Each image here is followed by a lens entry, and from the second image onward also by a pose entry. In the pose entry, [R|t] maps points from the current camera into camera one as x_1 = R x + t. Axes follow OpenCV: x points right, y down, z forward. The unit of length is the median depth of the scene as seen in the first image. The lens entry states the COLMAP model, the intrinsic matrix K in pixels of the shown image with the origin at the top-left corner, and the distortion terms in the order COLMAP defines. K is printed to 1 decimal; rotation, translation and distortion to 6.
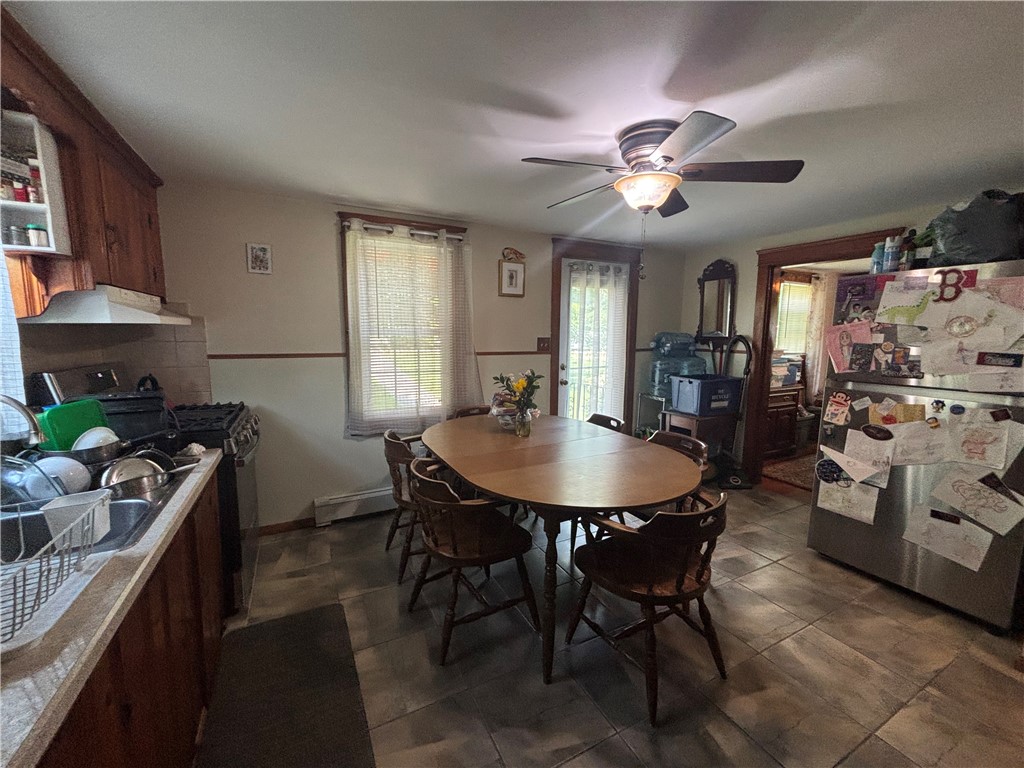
lens RADIAL K [[412.2, 0, 513.8], [0, 412.2, 384.1], [0, 0, 1]] dist [-0.000735, -0.000099]
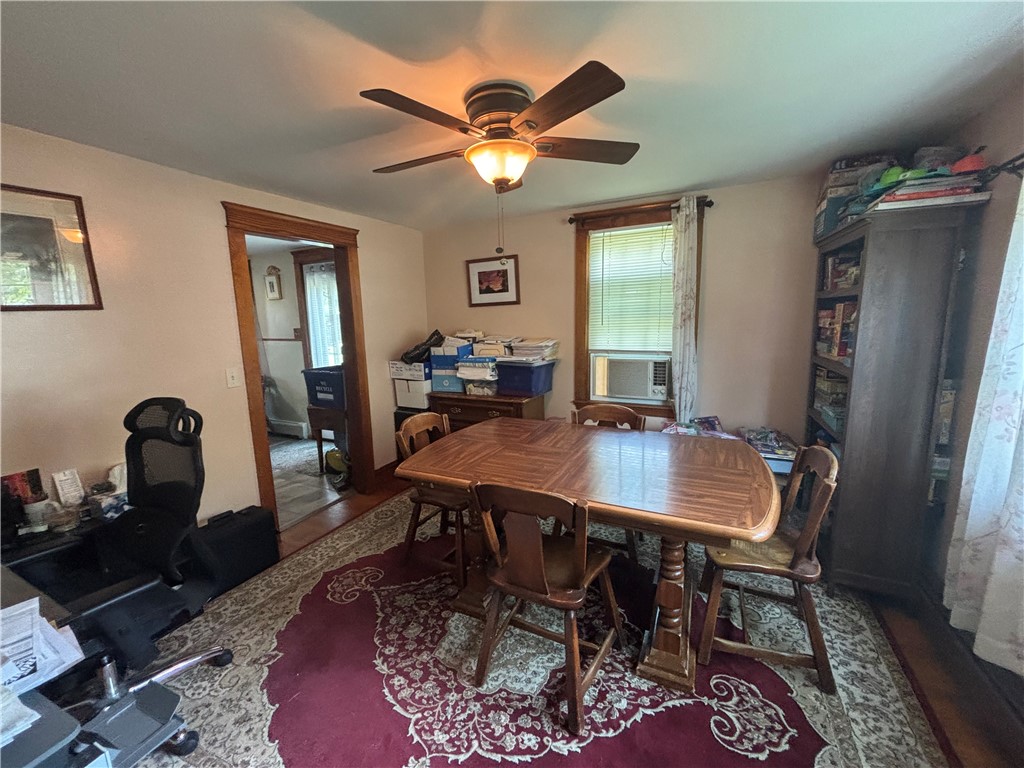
lens RADIAL K [[412.2, 0, 511.7], [0, 412.2, 382.1], [0, 0, 1]] dist [-0.000735, -0.000099]
pose [[0.591496, 0.104994, -0.799443, 1.546579], [-0.071991, 0.994403, 0.077334, -0.093255], [0.803088, 0.011810, 0.595744, 0.767995]]
